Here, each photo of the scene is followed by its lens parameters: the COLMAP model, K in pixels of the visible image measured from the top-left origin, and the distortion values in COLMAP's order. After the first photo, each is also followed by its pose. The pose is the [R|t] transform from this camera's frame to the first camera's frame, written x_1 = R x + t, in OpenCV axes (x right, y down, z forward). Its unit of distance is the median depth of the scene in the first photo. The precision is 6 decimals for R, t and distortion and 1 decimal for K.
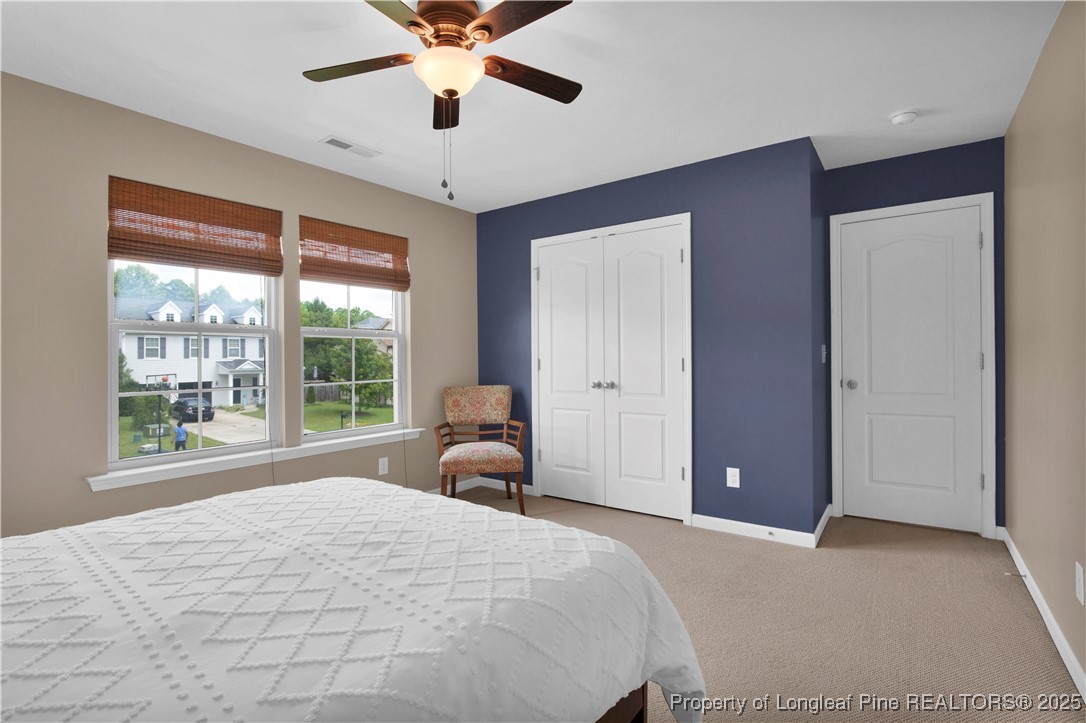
lens RADIAL K [[514.8, 0, 546.0], [0, 514.8, 359.4], [0, 0, 1]] dist [-0.002998, -0.000232]
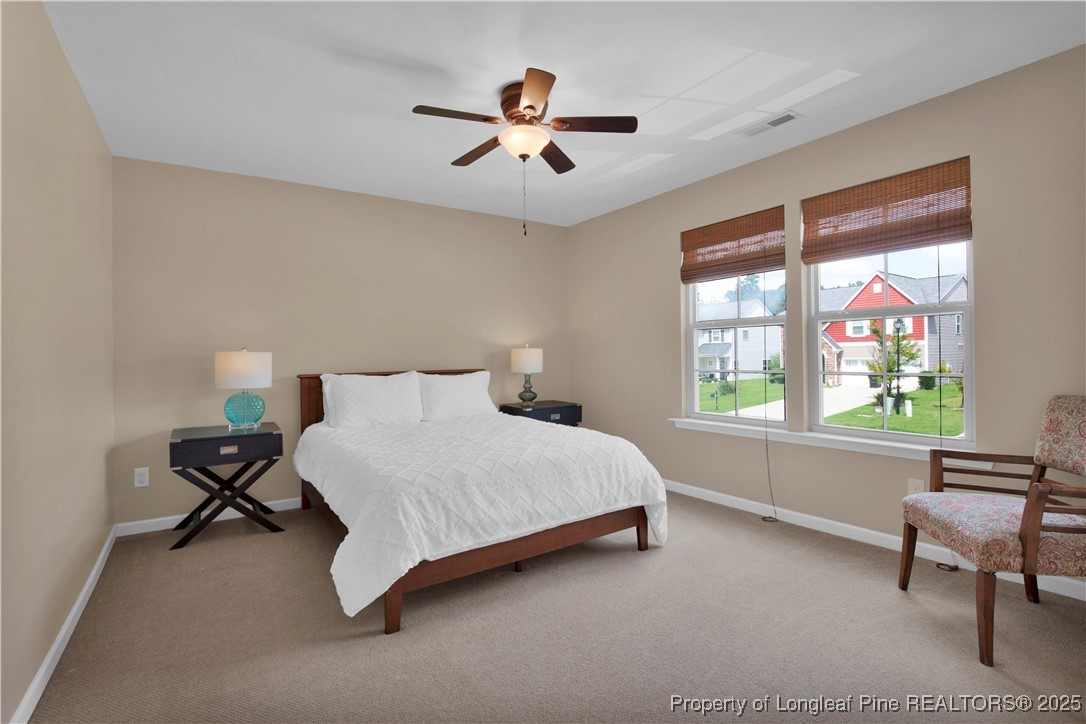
lens RADIAL K [[514.8, 0, 545.6], [0, 514.8, 357.9], [0, 0, 1]] dist [-0.002998, -0.000232]
pose [[-0.322849, 0.030065, -0.945973, 0.620668], [0.022336, 0.999459, 0.024142, -0.012483], [0.946187, -0.013335, -0.323346, 0.850175]]
